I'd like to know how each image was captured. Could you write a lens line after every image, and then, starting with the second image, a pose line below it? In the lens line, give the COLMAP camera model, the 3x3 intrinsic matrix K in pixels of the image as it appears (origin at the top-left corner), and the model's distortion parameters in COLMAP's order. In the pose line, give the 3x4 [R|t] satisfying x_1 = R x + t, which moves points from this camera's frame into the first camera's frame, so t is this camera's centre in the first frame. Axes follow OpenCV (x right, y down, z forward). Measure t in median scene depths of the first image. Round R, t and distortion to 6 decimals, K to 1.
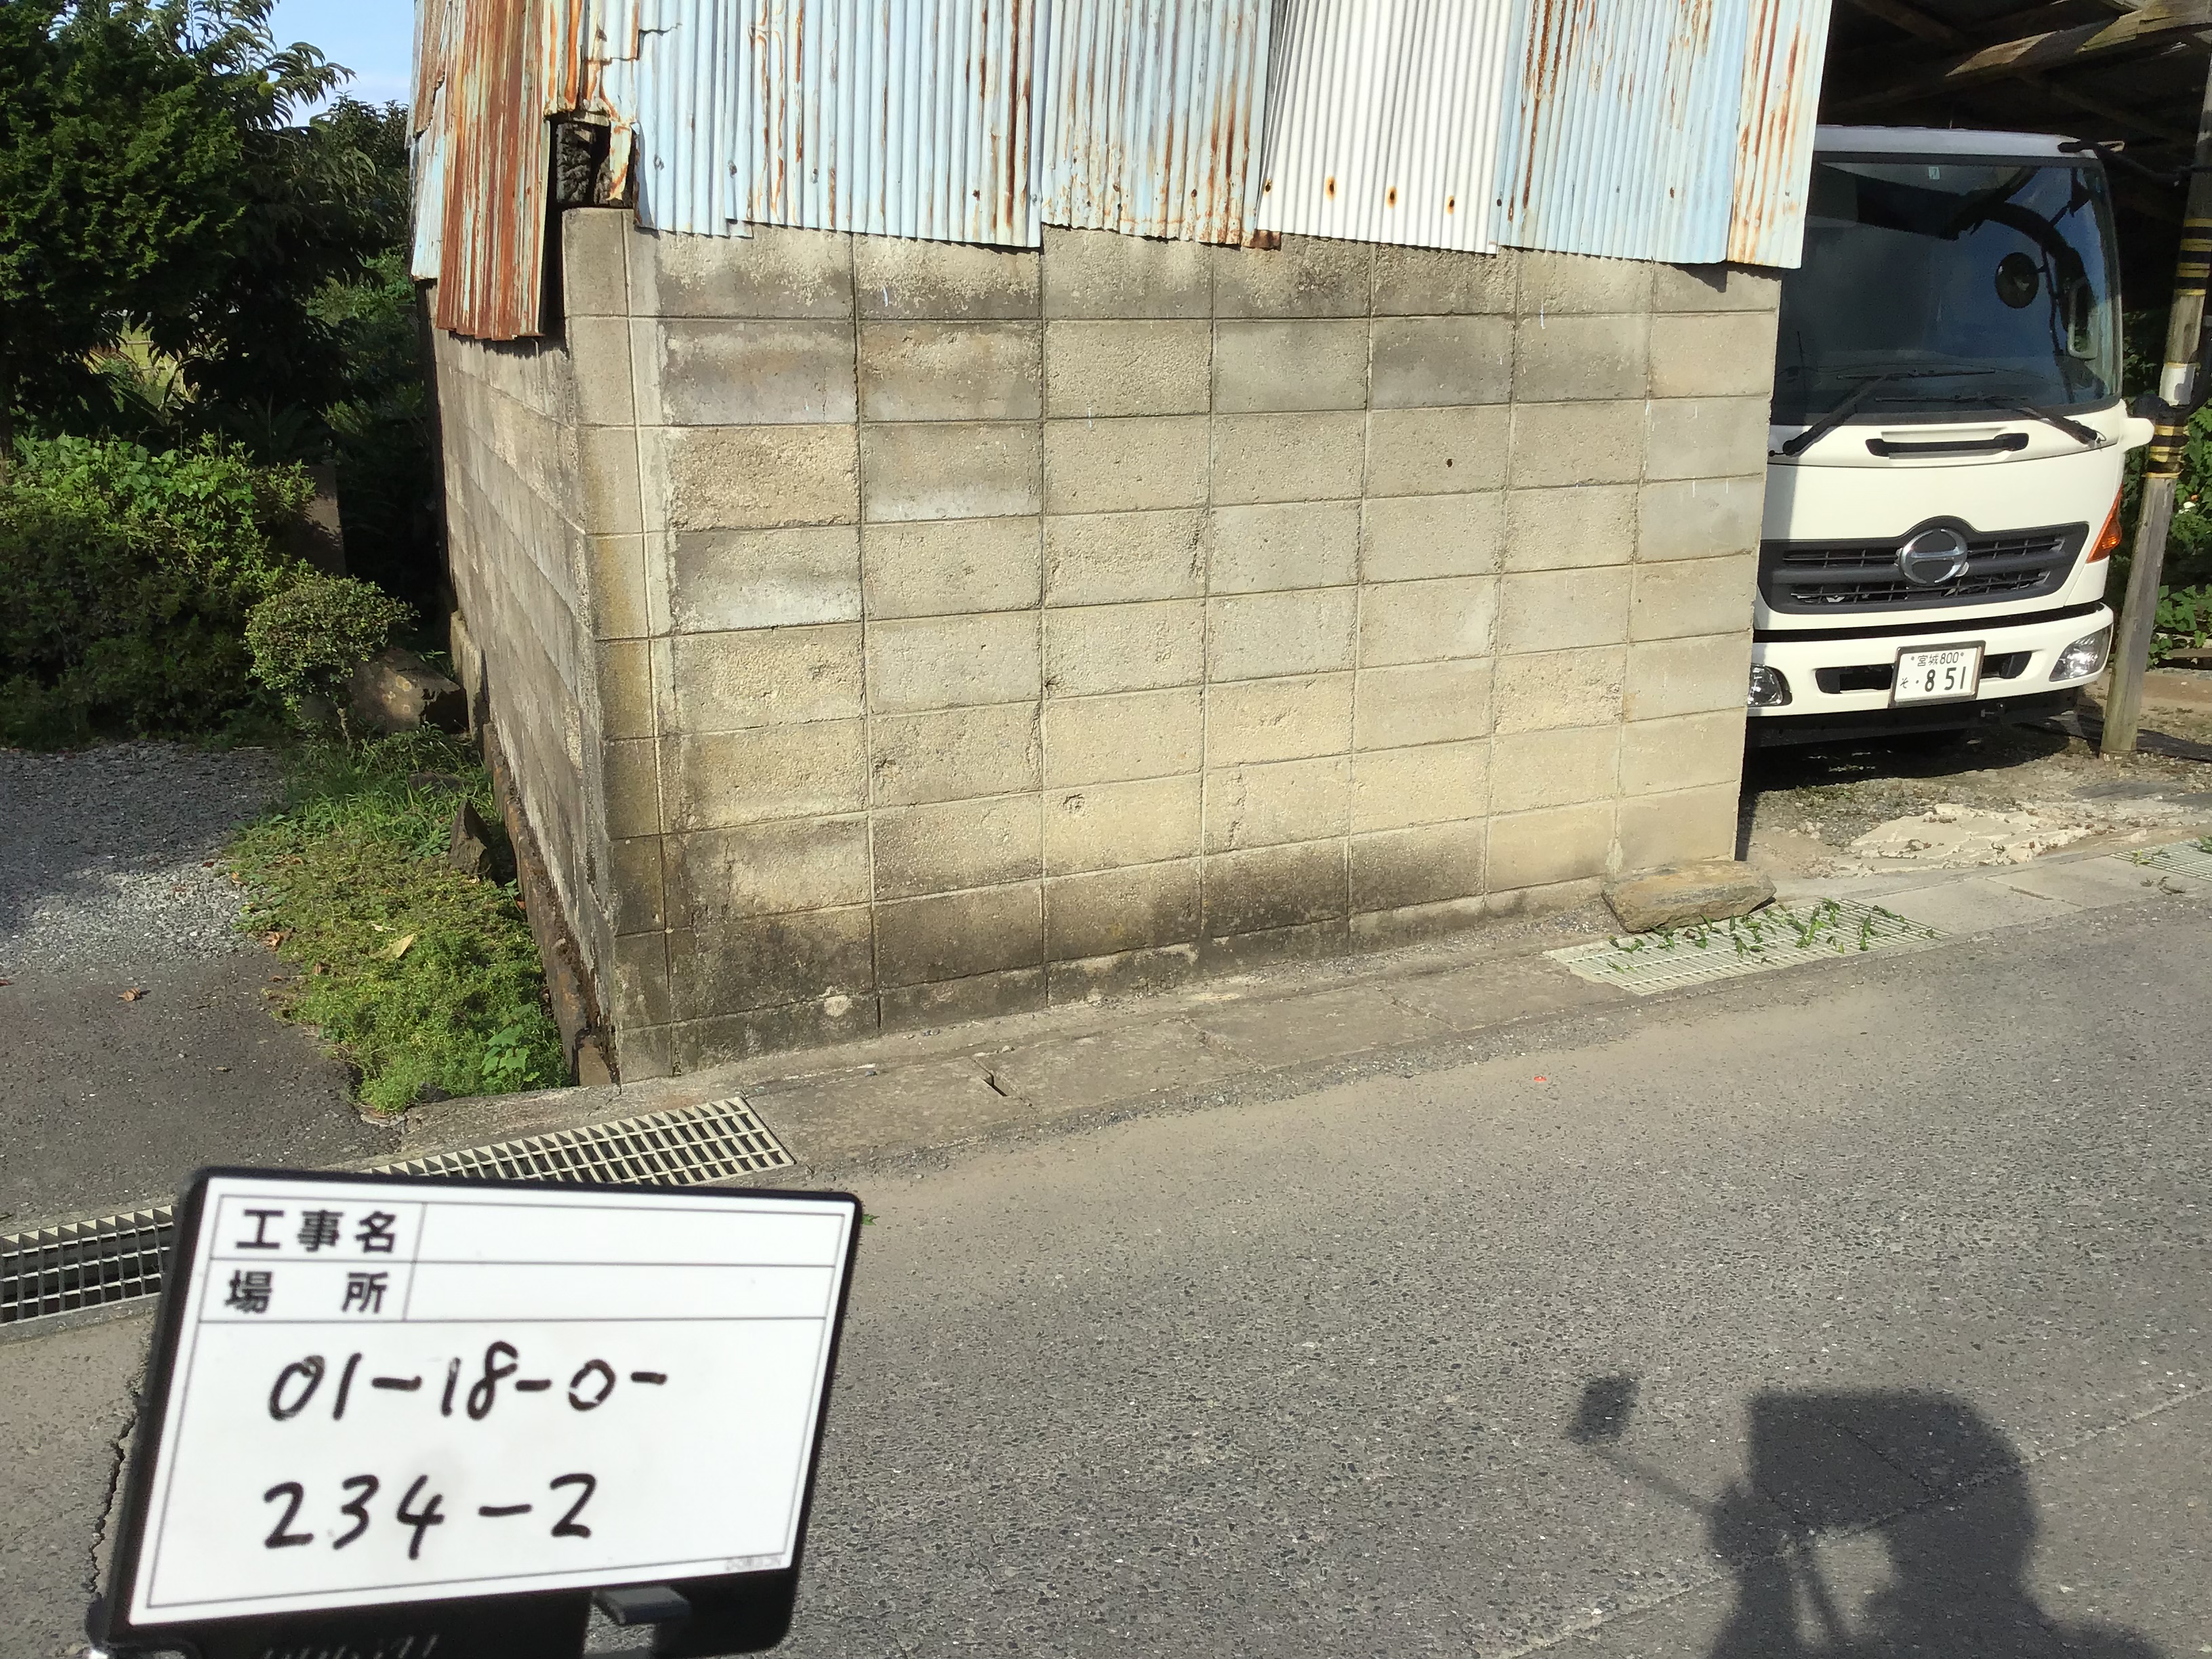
lens RADIAL K [[2012.5, 0, 1106.0], [0, 2012.5, 829.5], [0, 0, 1]] dist [0.129998, -0.278311]
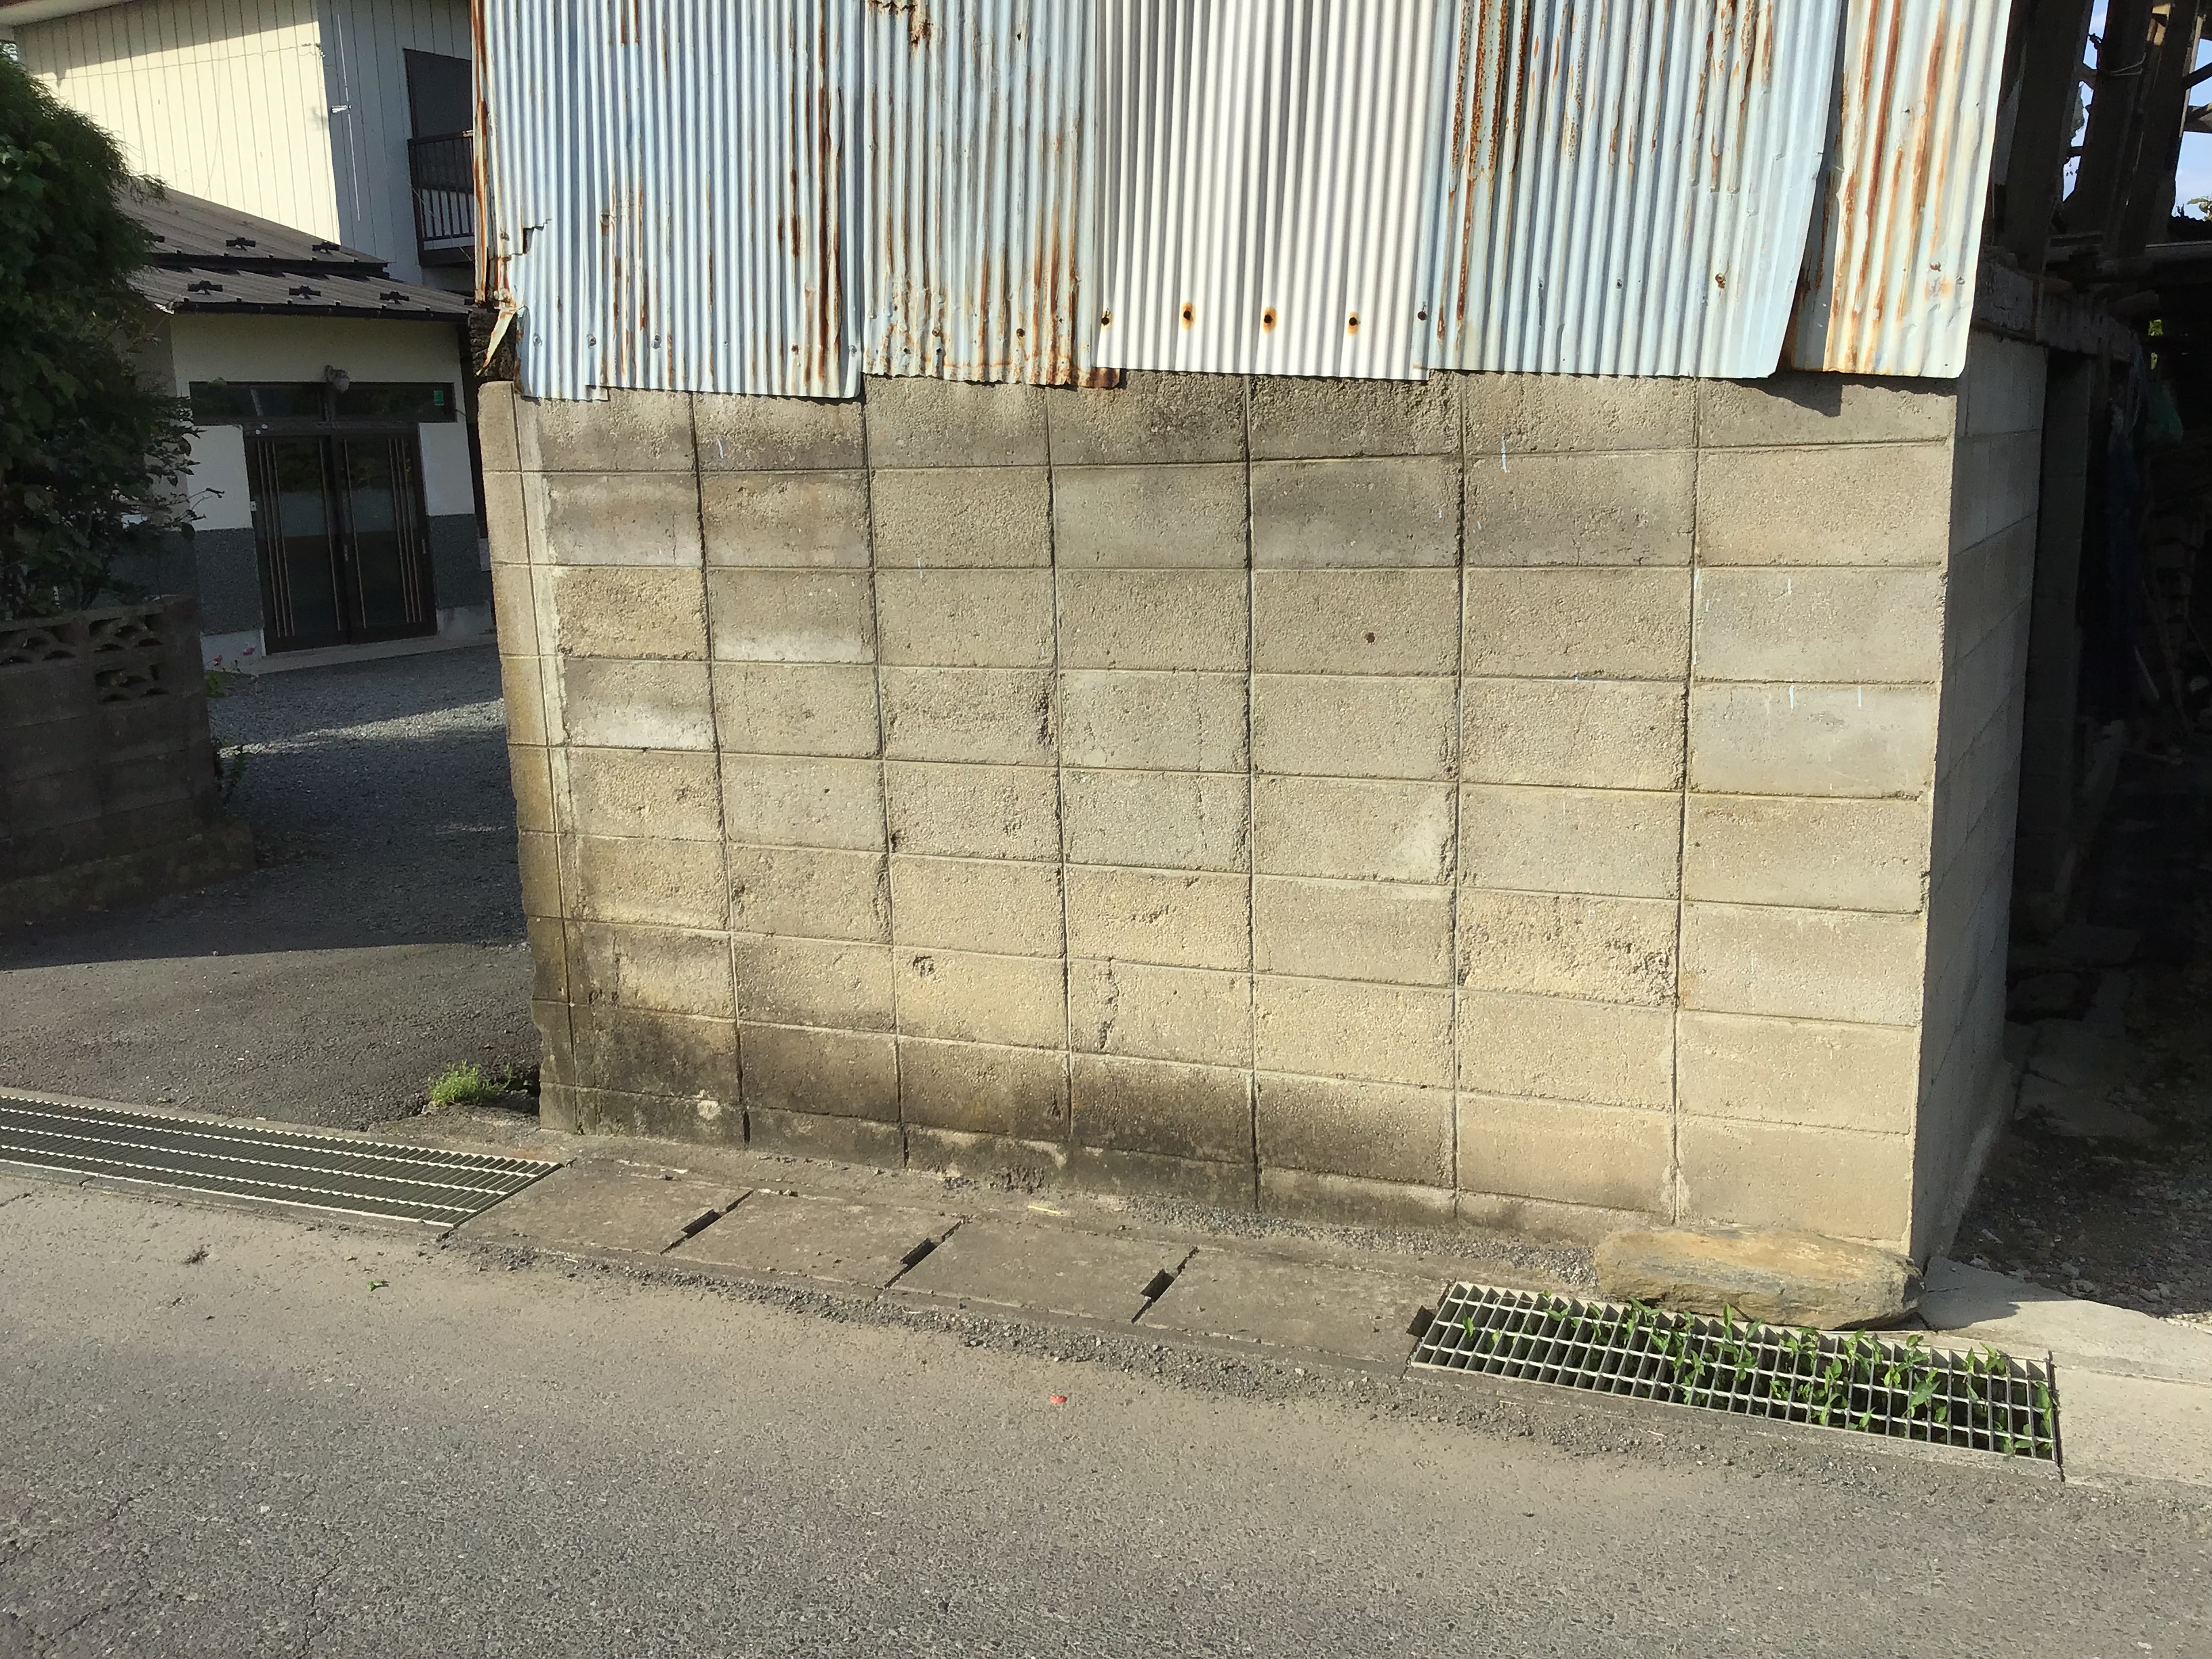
lens RADIAL K [[2012.5, 0, 1106.0], [0, 2012.5, 829.5], [0, 0, 1]] dist [0.129998, -0.278311]
pose [[0.652053, 0.134505, -0.746147, 0.778242], [-0.161546, 0.986186, 0.036602, -0.130406], [0.740763, 0.096671, 0.664774, 0.439078]]
